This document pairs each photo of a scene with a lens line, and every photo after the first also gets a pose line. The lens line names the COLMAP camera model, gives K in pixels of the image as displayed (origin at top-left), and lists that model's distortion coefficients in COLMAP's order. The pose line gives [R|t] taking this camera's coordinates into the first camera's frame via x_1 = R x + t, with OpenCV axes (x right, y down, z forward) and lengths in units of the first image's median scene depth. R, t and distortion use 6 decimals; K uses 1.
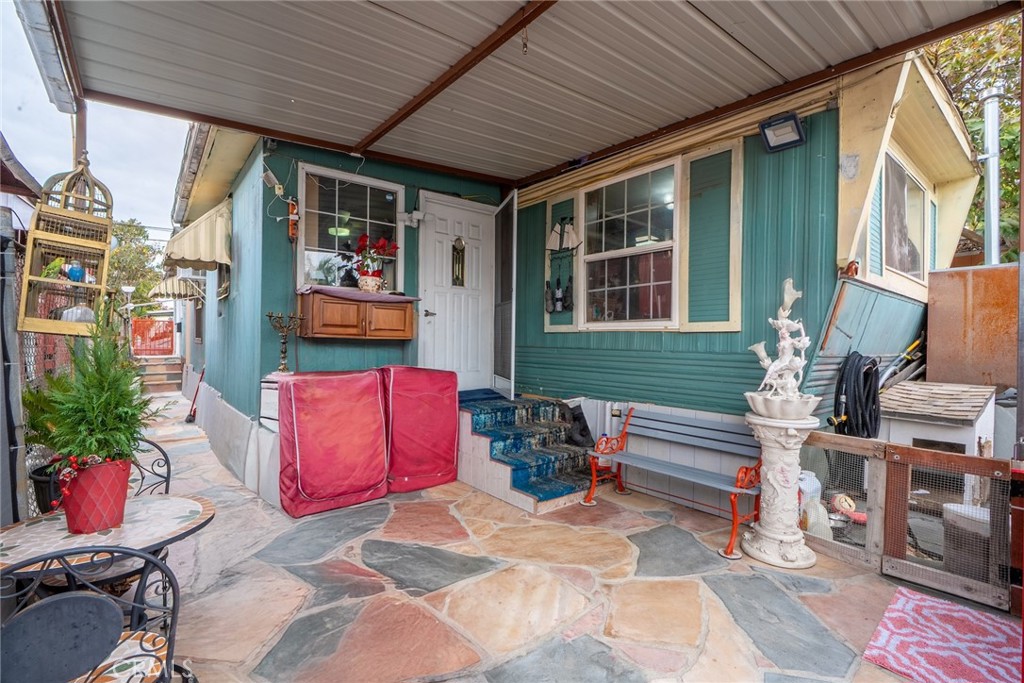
lens RADIAL K [[469.1, 0, 511.0], [0, 469.1, 340.8], [0, 0, 1]] dist [-0.007743, 0.000787]
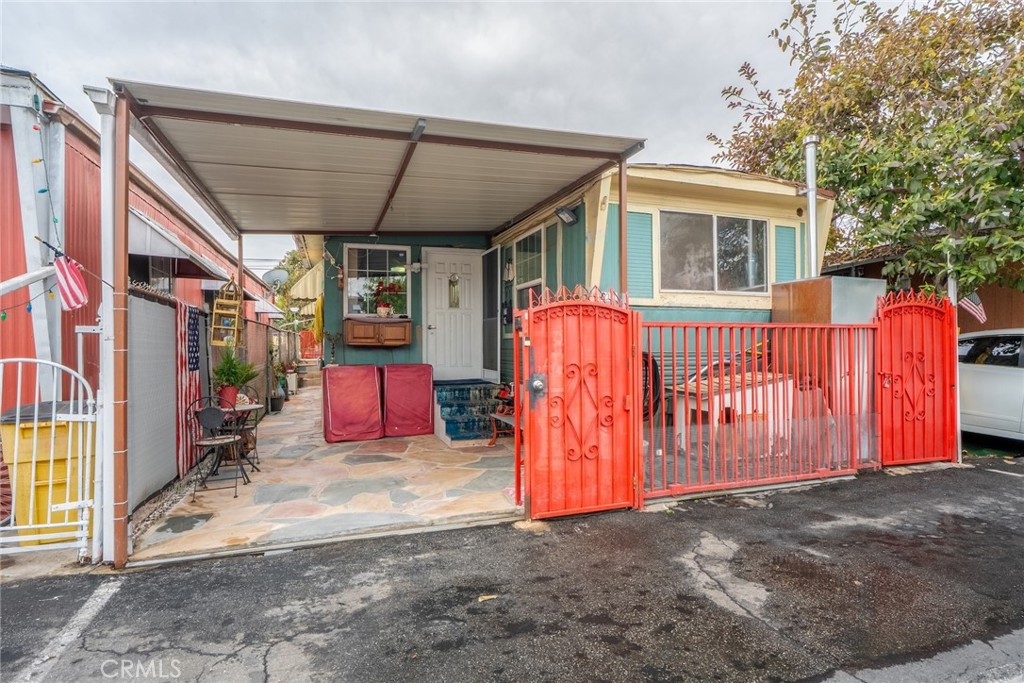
lens RADIAL K [[531.7, 0, 508.3], [0, 531.7, 335.4], [0, 0, 1]] dist [-0.017909, -0.000143]
pose [[0.939174, -0.021650, -0.342759, 0.710967], [0.016375, 0.999699, -0.018276, 0.003180], [0.343051, 0.011551, 0.939246, -0.572168]]
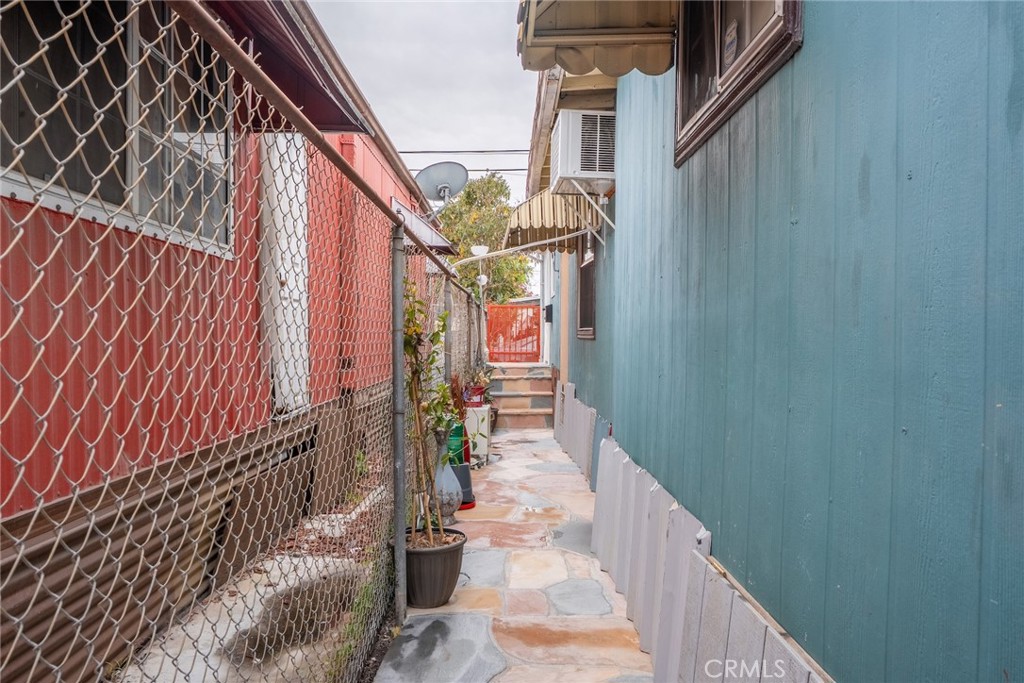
lens RADIAL K [[689.5, 0, 510.2], [0, 689.5, 343.0], [0, 0, 1]] dist [-0.000130, -0.000001]
pose [[0.785958, -0.001923, -0.618276, -0.591957], [0.001839, 0.999998, -0.000773, 0.018270], [0.618277, -0.000529, 0.785960, 0.808415]]
